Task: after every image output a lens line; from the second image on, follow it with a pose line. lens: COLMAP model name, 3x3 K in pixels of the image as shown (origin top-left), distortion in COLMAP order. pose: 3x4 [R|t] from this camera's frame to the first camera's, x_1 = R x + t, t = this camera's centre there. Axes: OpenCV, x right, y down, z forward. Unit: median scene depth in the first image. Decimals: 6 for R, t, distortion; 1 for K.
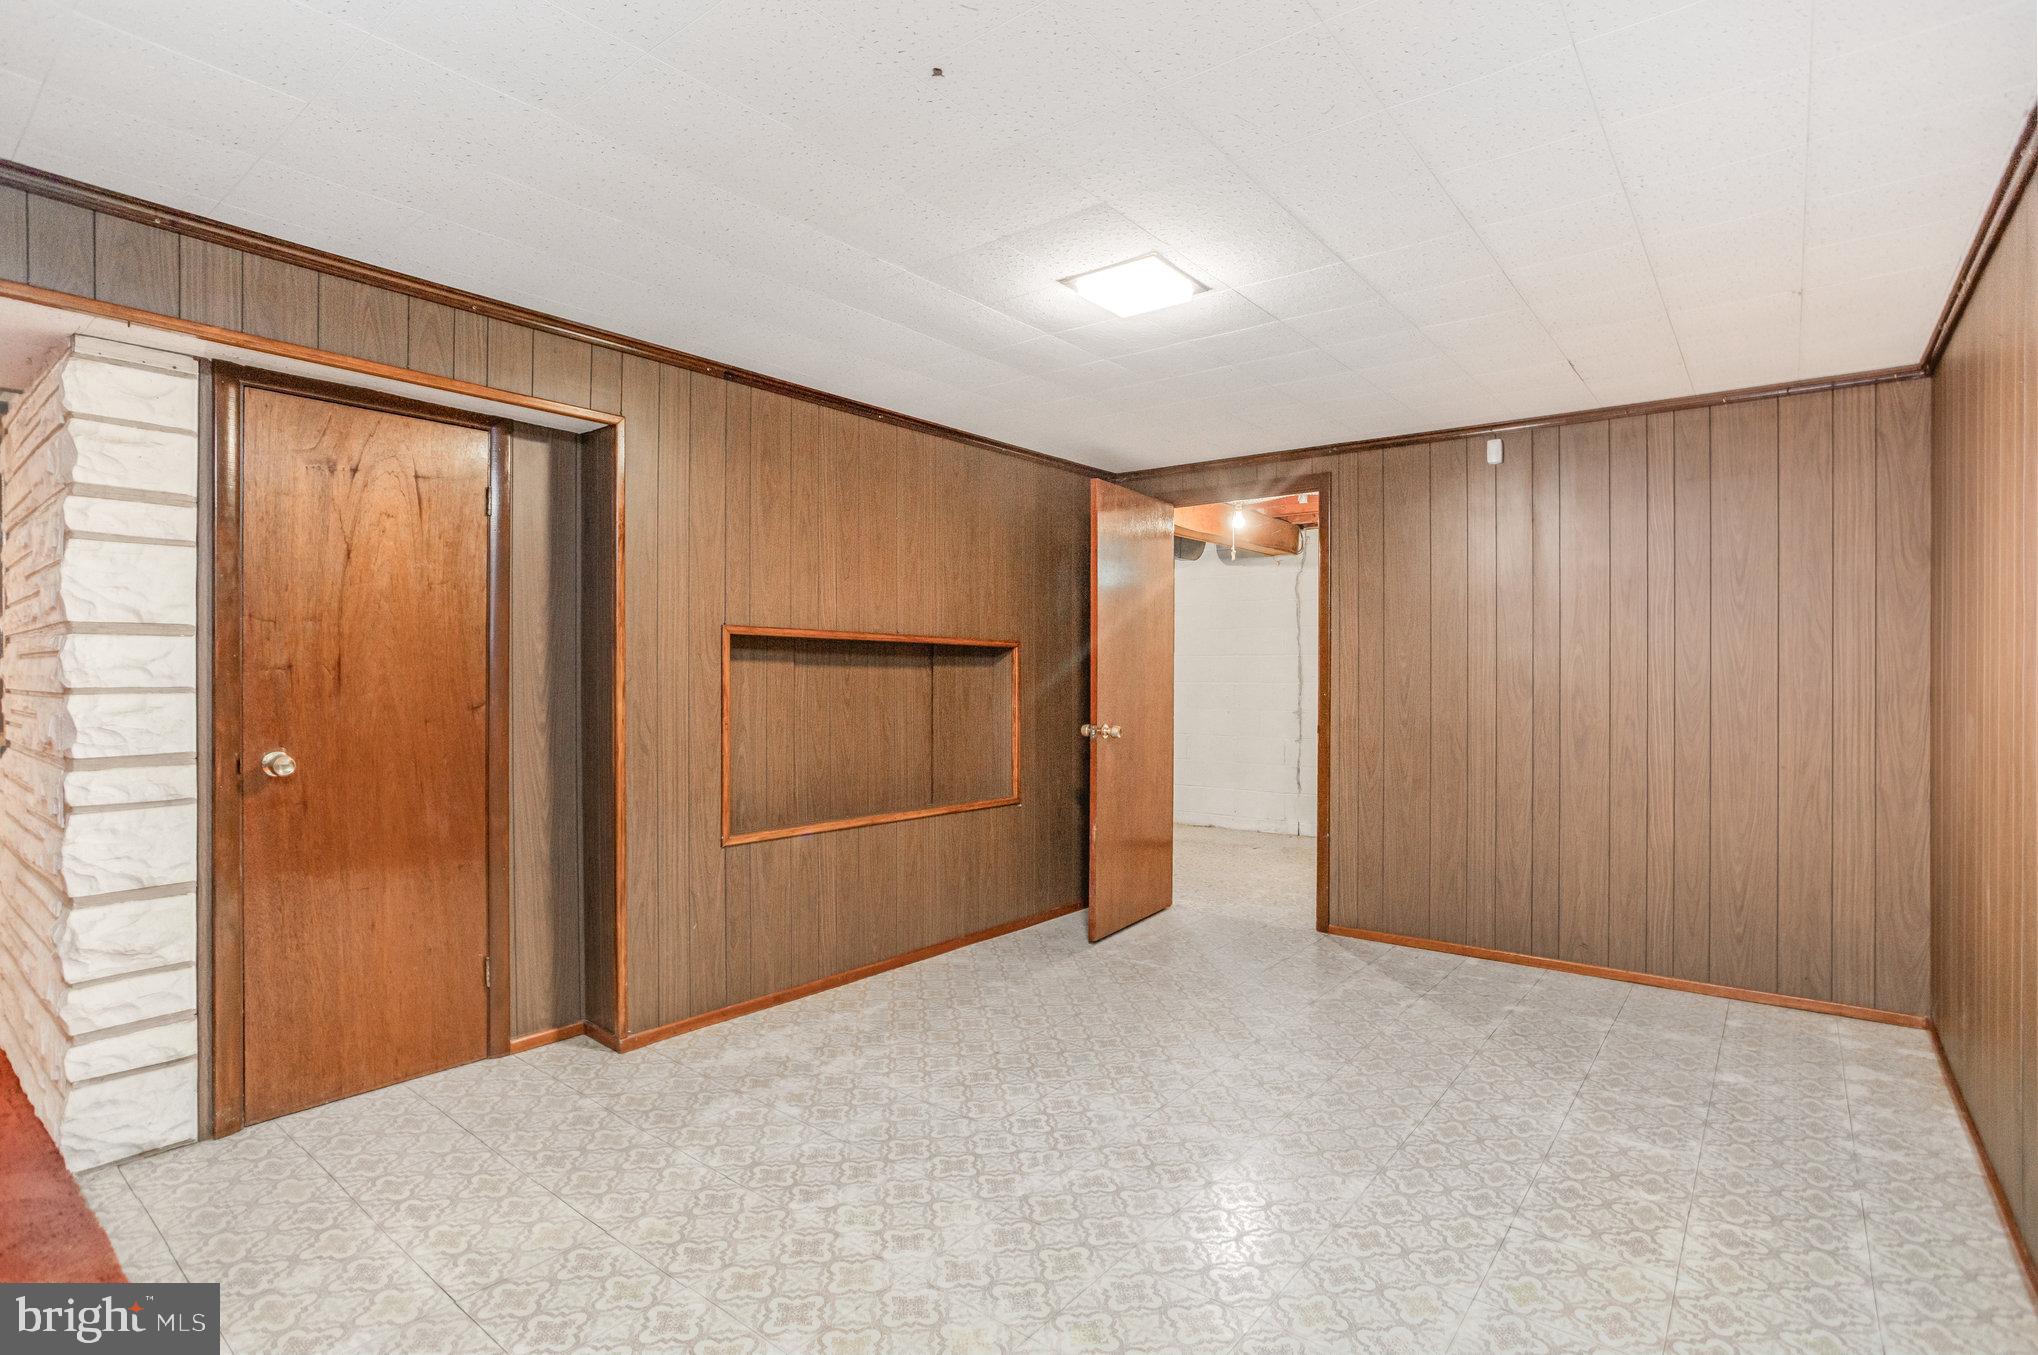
lens RADIAL K [[1001.6, 0, 1018.9], [0, 1001.6, 675.7], [0, 0, 1]] dist [-0.033026, 0.001412]
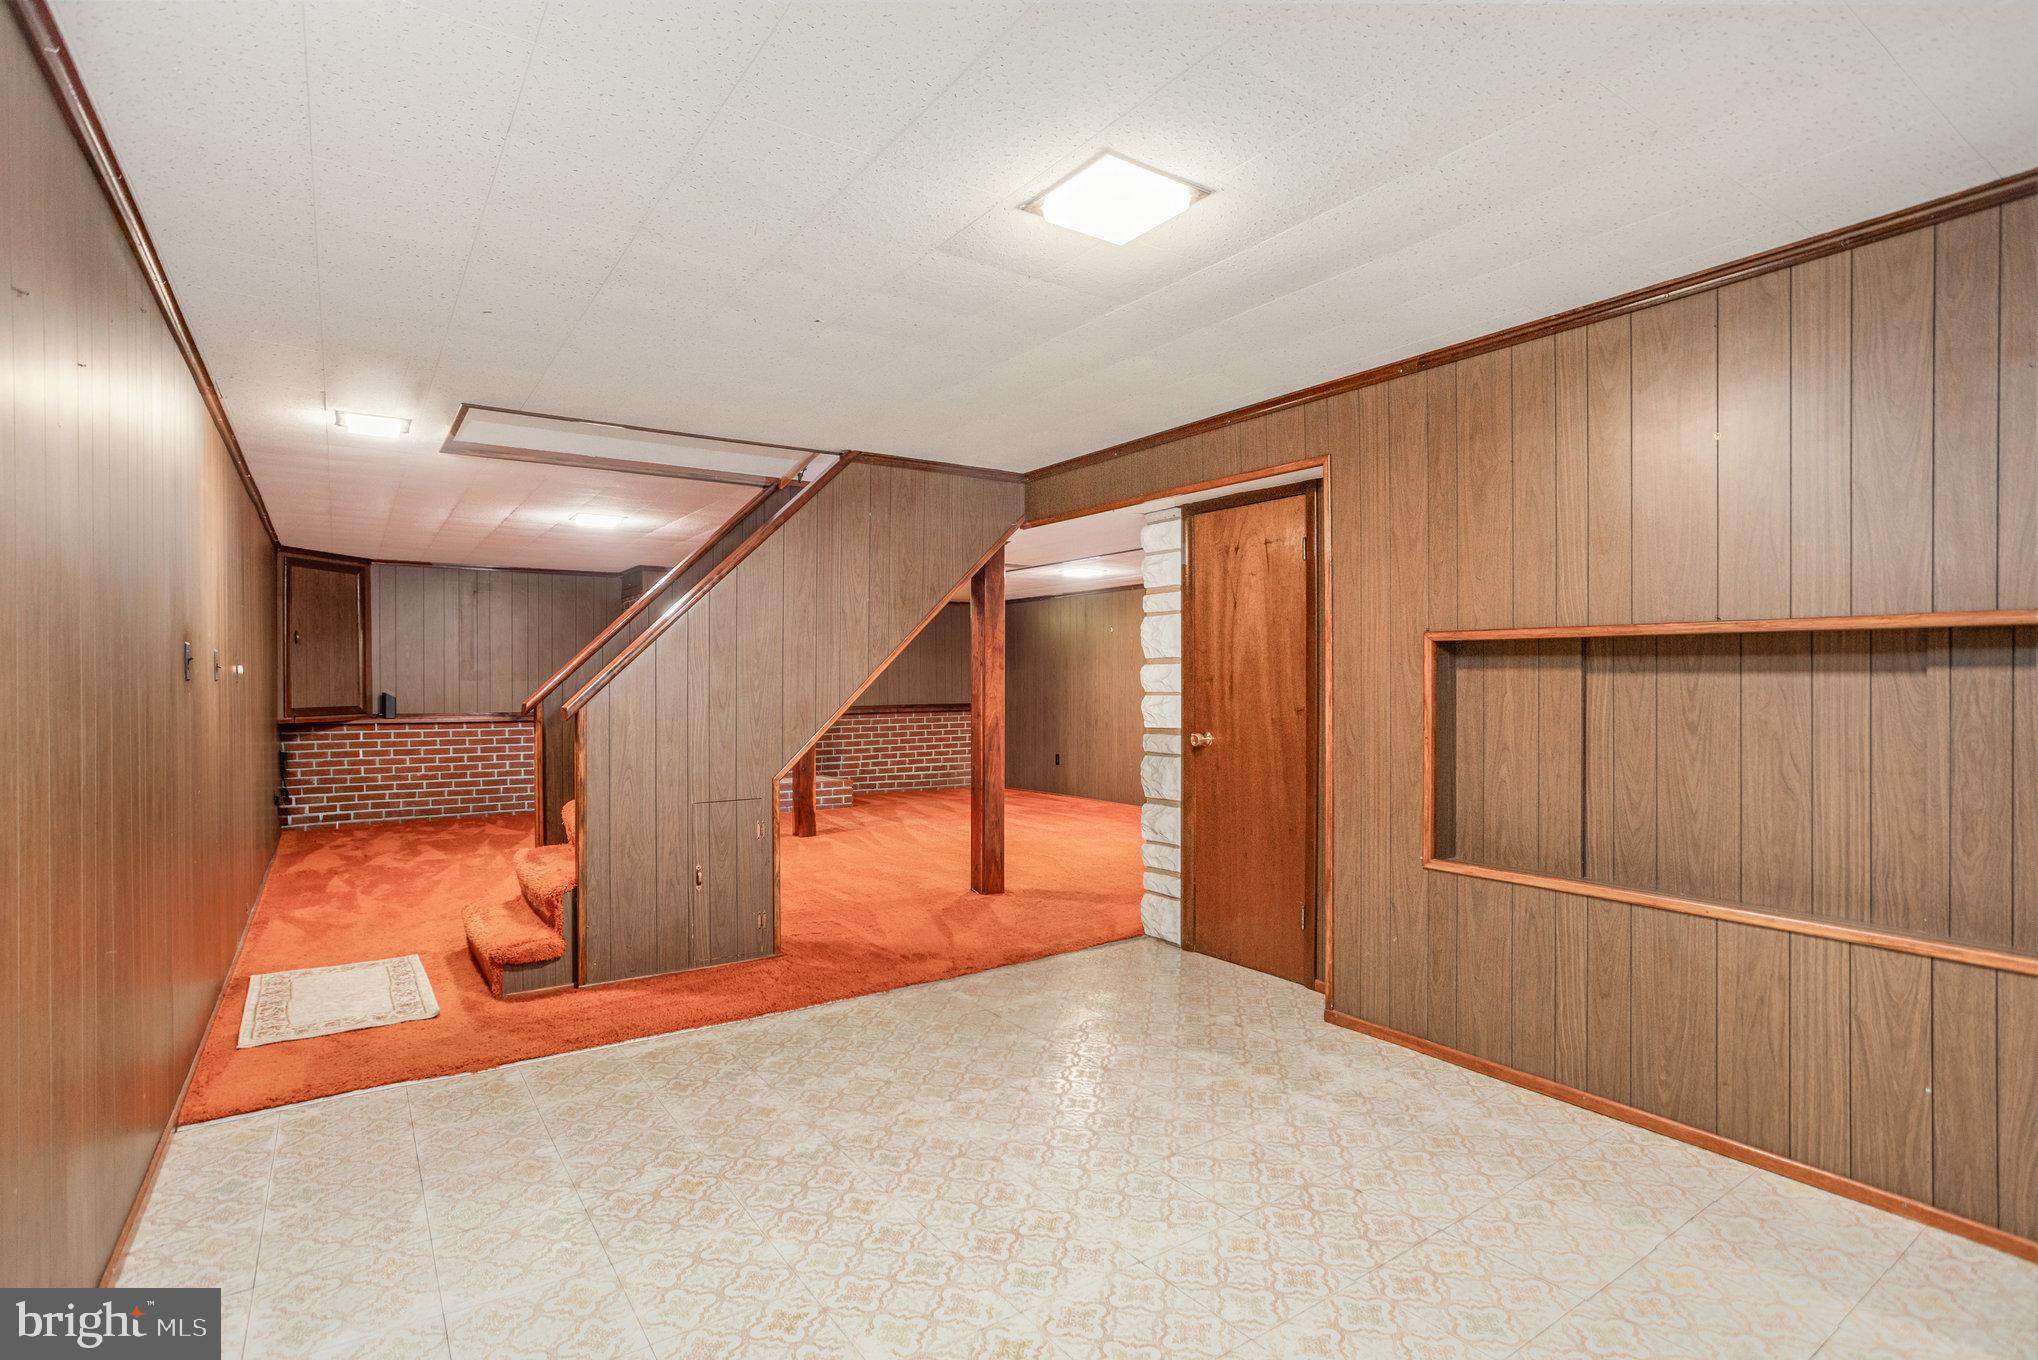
lens RADIAL K [[1001.6, 0, 1018.9], [0, 1001.6, 678.2], [0, 0, 1]] dist [-0.033026, 0.001412]
pose [[-0.296666, -0.006164, -0.954962, 0.834790], [-0.000505, 0.999980, -0.006298, -0.001439], [0.954981, -0.001386, -0.296663, 1.068443]]
